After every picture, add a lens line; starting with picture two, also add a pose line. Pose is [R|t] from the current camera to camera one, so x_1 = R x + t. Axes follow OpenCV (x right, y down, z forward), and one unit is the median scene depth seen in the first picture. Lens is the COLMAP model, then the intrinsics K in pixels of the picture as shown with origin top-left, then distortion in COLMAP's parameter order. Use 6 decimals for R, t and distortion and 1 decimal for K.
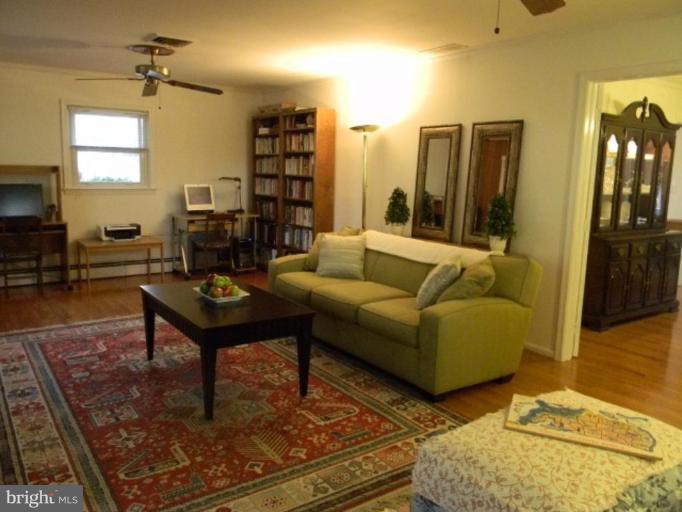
lens RADIAL K [[561.1, 0, 346.0], [0, 561.1, 256.6], [0, 0, 1]] dist [-0.013070, -0.007228]
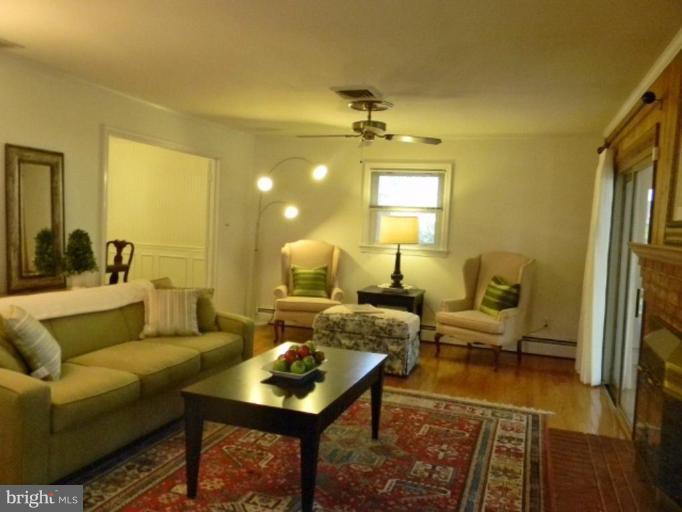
lens RADIAL K [[561.1, 0, 344.5], [0, 561.1, 257.0], [0, 0, 1]] dist [-0.013070, -0.007228]
pose [[-0.588885, -0.103781, 0.801526, -1.181016], [0.069791, 0.981487, 0.178359, -0.306082], [-0.805198, 0.160972, -0.570740, 1.783453]]
